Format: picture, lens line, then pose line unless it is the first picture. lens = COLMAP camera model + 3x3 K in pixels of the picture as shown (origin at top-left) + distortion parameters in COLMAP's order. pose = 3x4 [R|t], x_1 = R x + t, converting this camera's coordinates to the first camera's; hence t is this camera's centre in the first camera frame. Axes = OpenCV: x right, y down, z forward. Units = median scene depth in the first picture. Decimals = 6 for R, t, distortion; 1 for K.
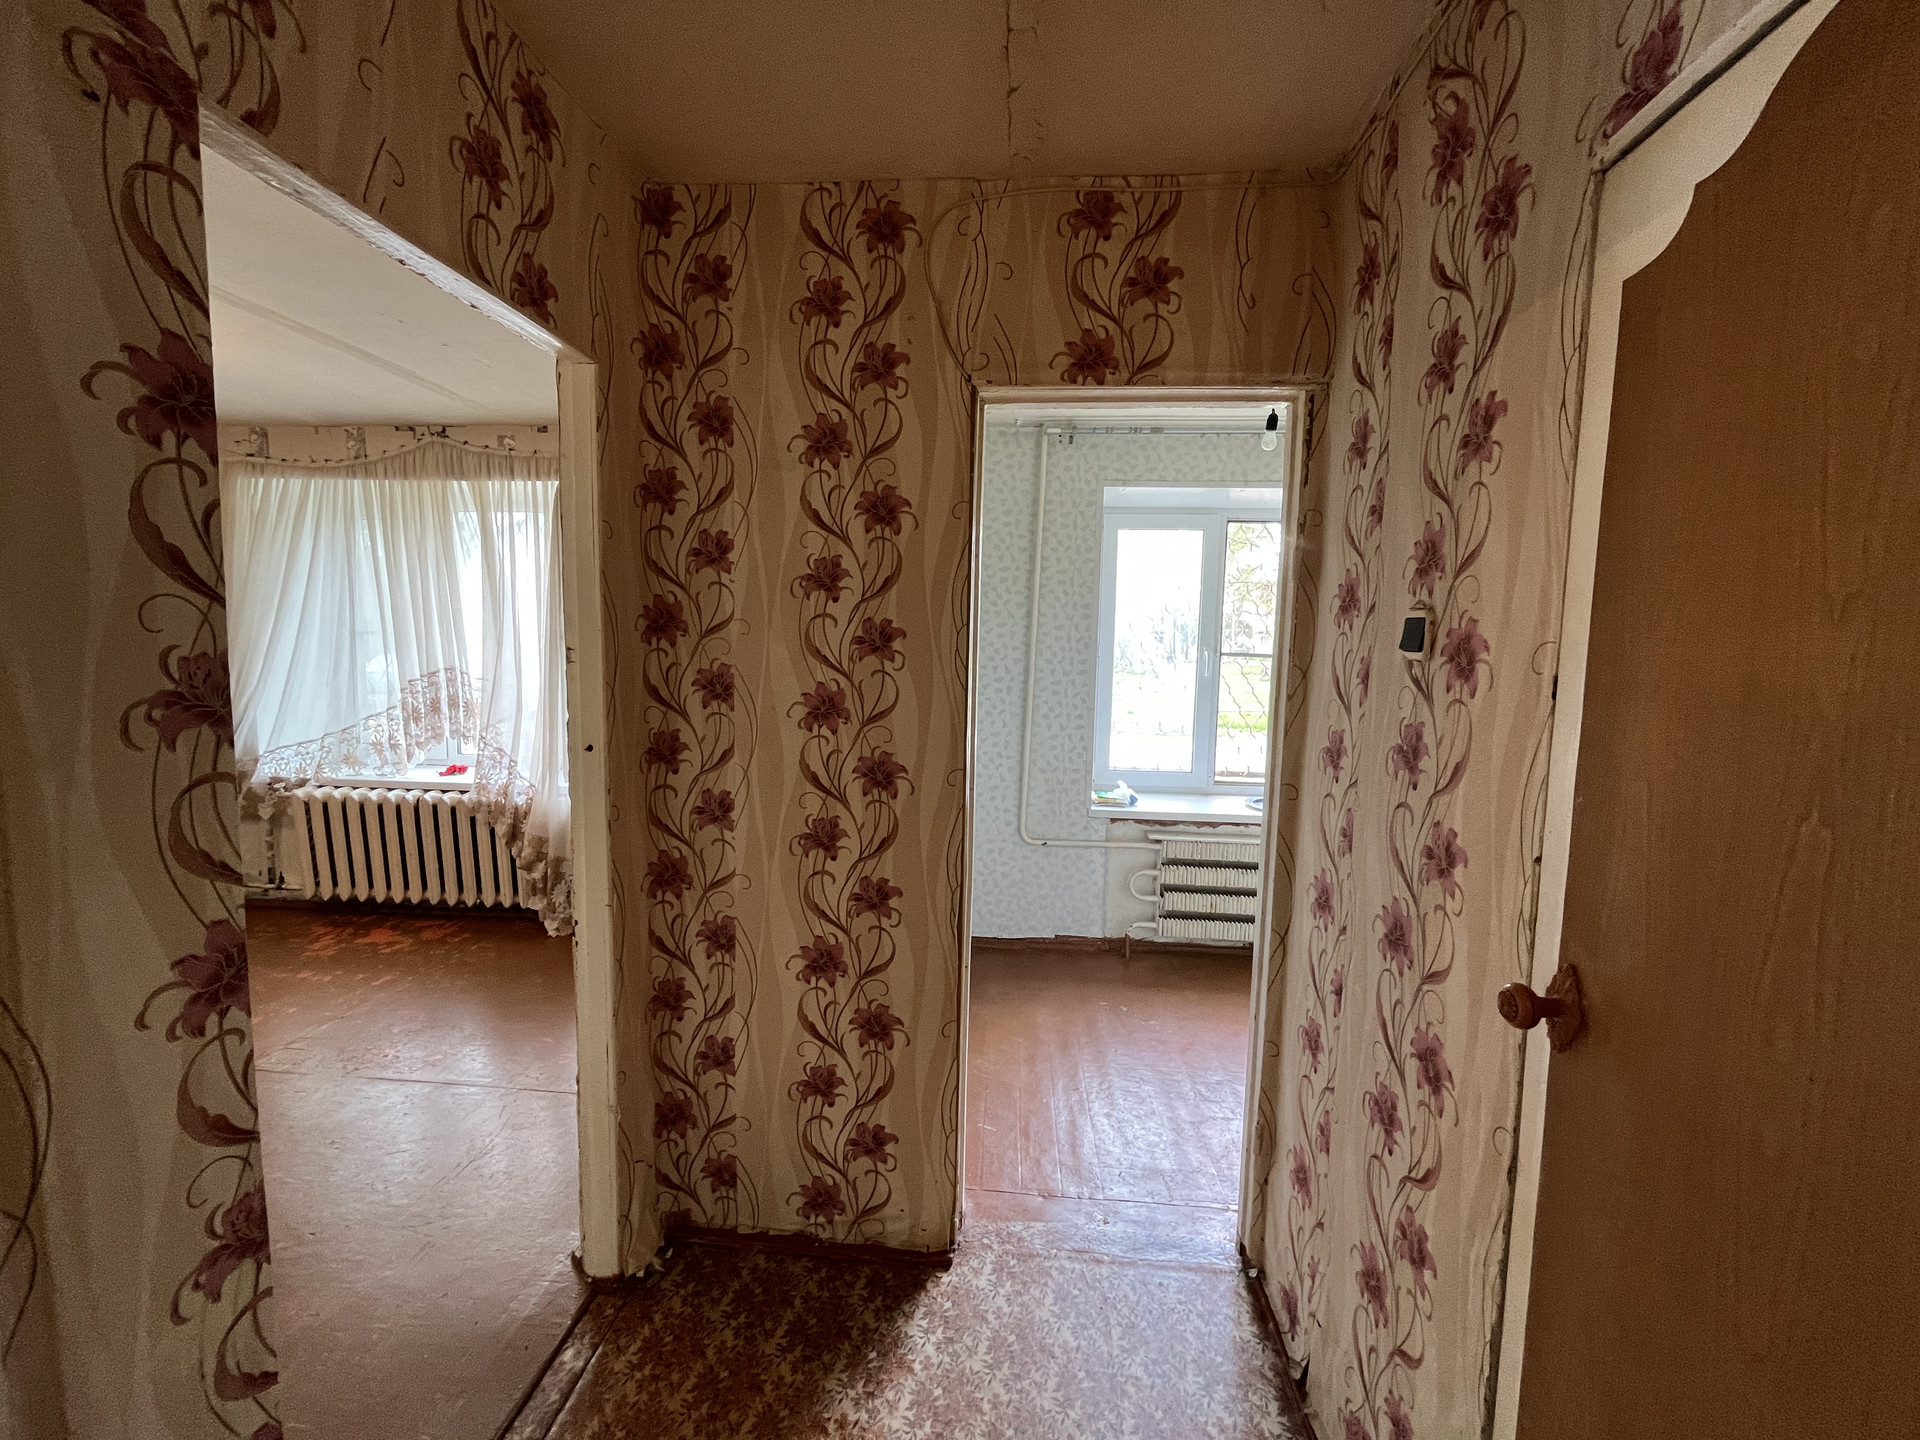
lens RADIAL K [[776.9, 0, 966.4], [0, 776.9, 723.5], [0, 0, 1]] dist [-0.006288, 0.000661]
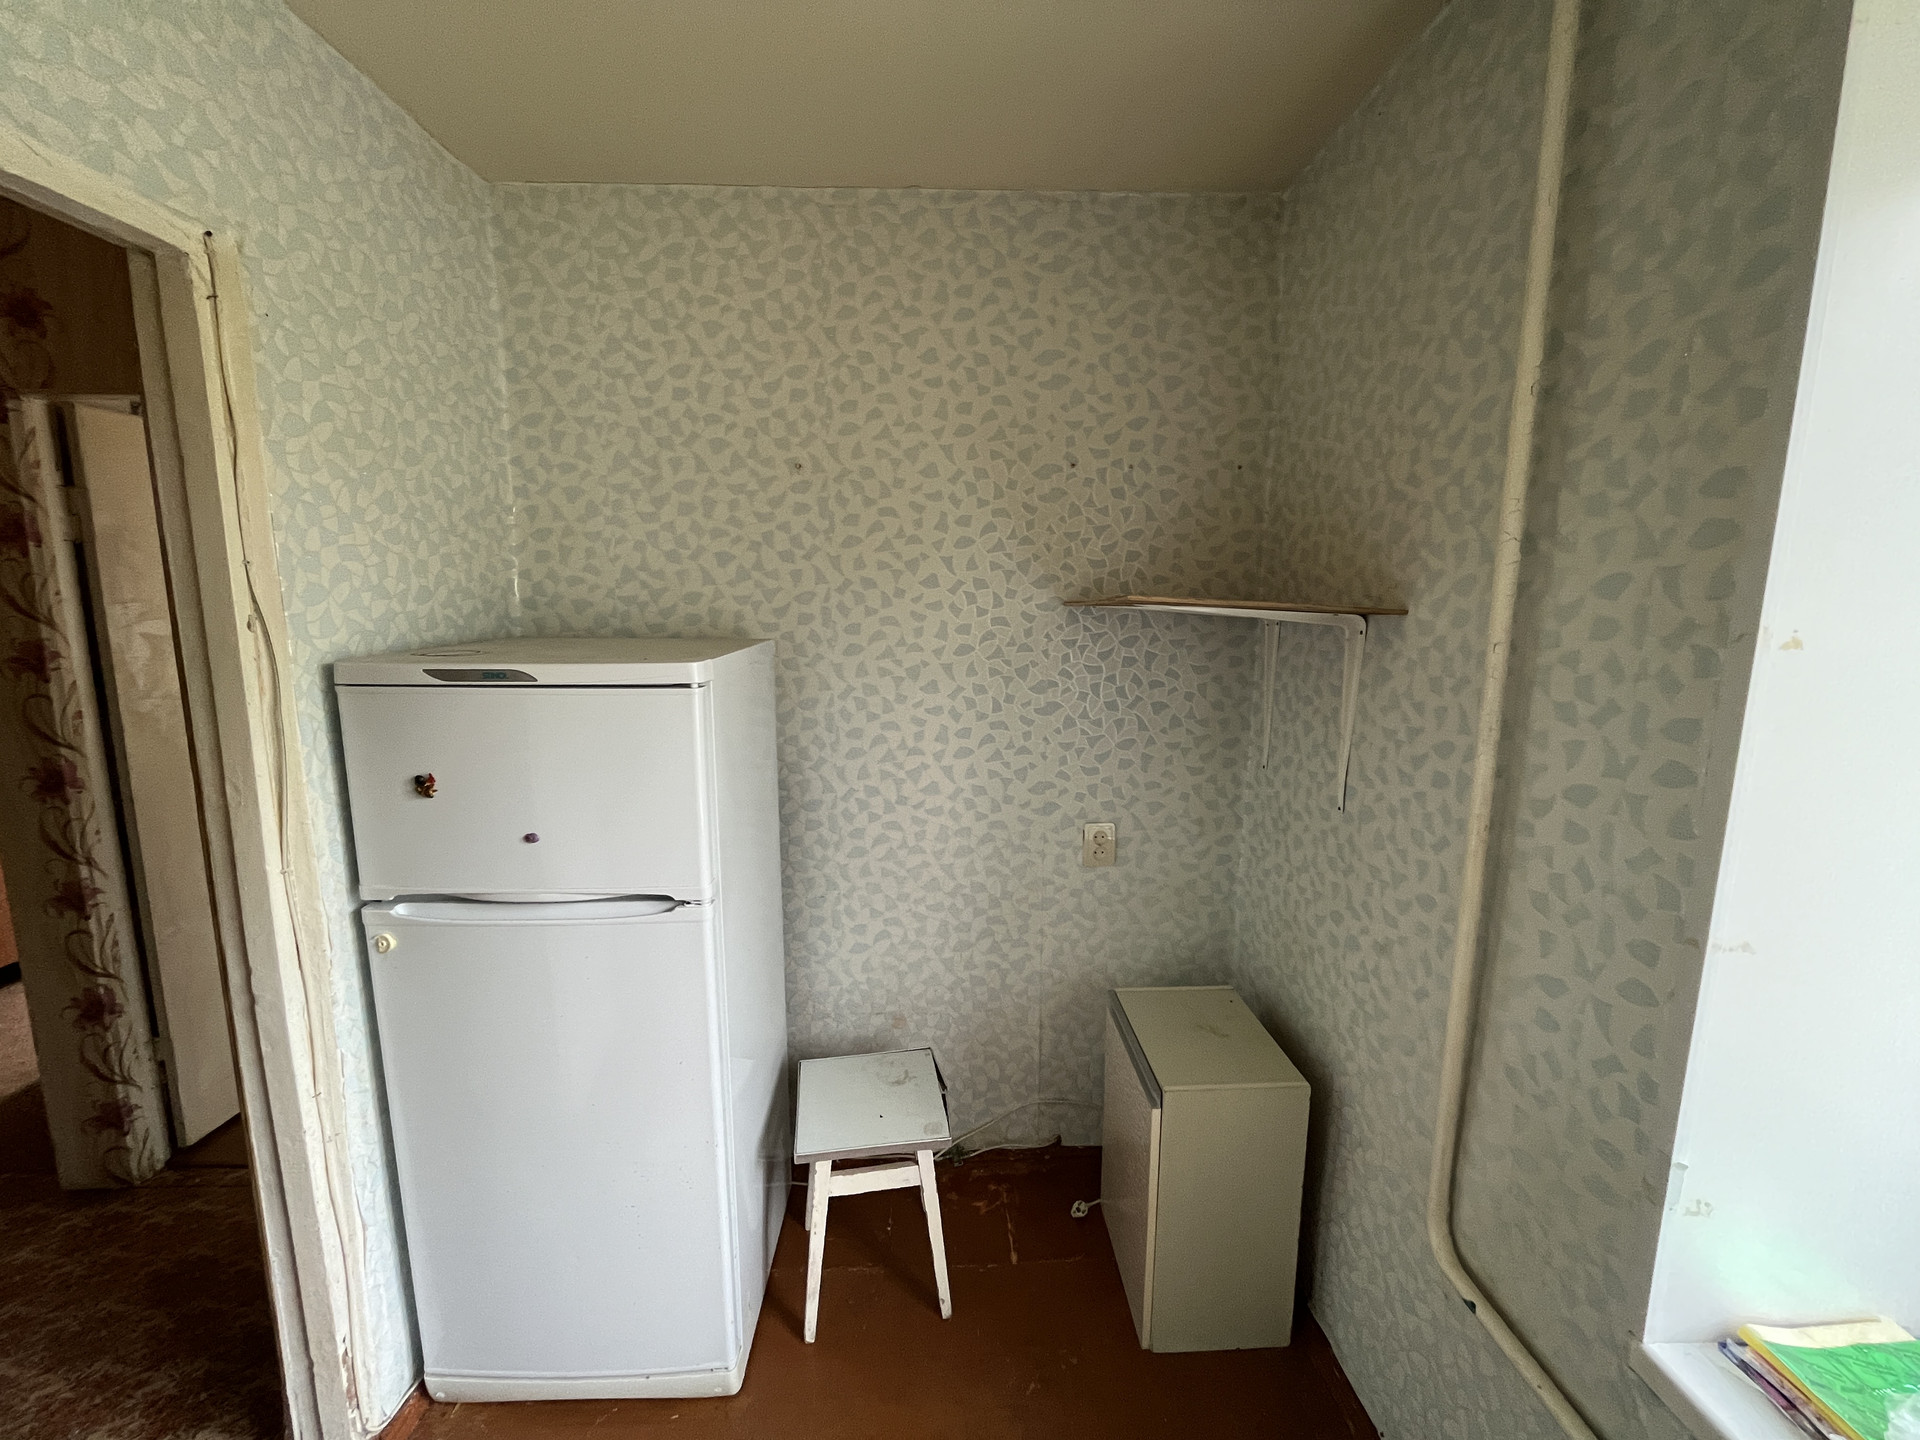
lens RADIAL K [[776.9, 0, 962.5], [0, 776.9, 719.1], [0, 0, 1]] dist [-0.006288, 0.000661]
pose [[0.110181, 0.124947, -0.986027, 0.690330], [-0.097723, 0.988622, 0.114356, -0.172254], [0.989096, 0.083757, 0.121137, 1.486351]]
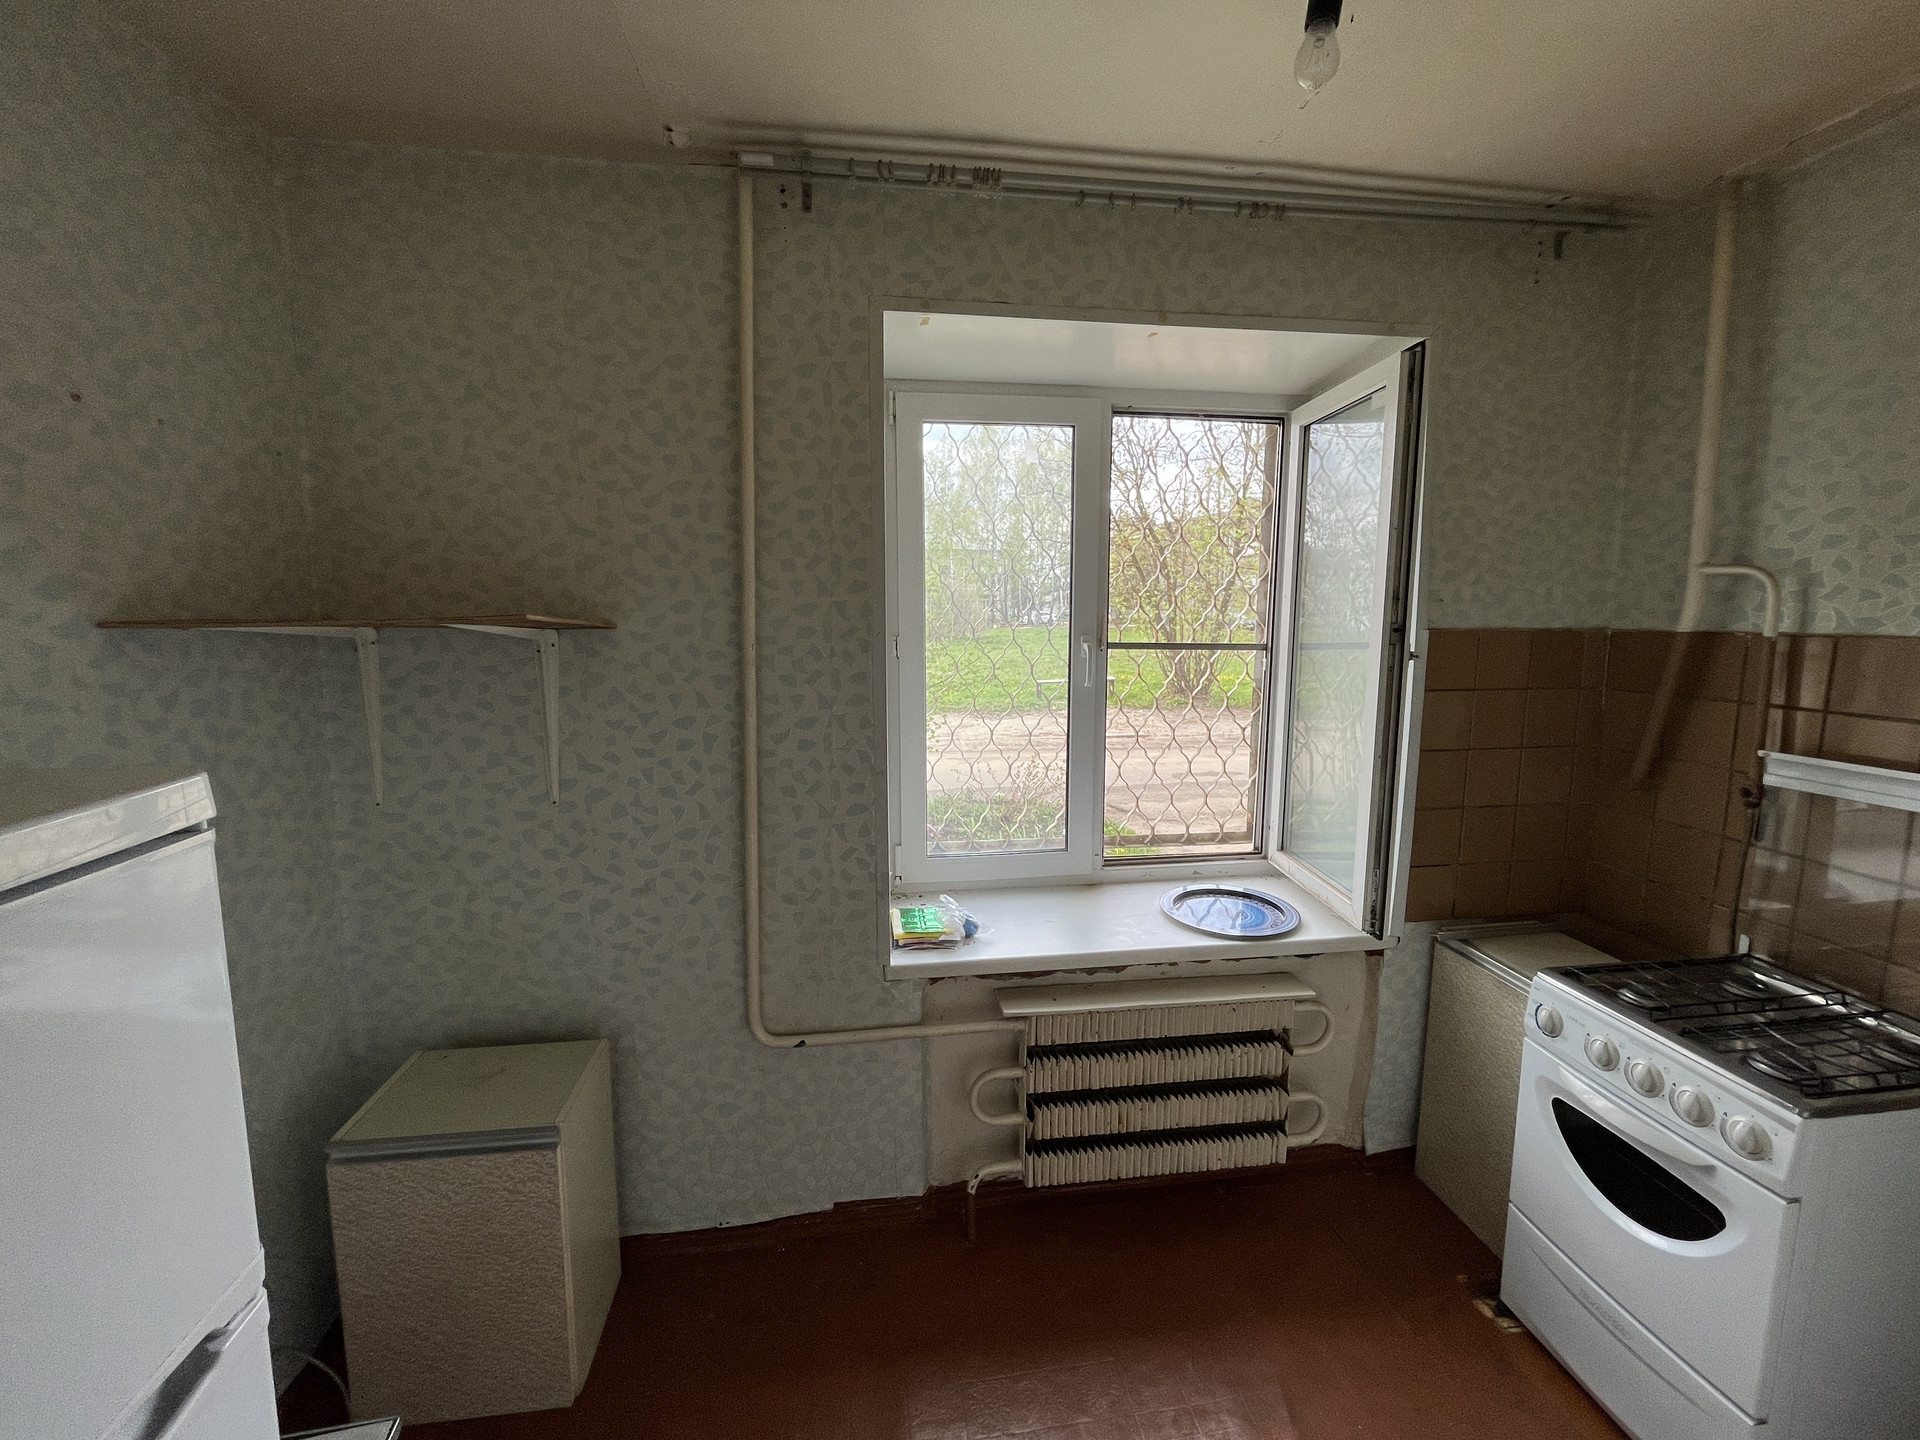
lens RADIAL K [[776.9, 0, 956.3], [0, 776.9, 715.5], [0, 0, 1]] dist [-0.006288, 0.000661]
pose [[0.979222, -0.049378, 0.196687, 0.220838], [0.042593, 0.998347, 0.038578, -0.141393], [-0.198267, -0.029399, 0.979707, 0.990676]]
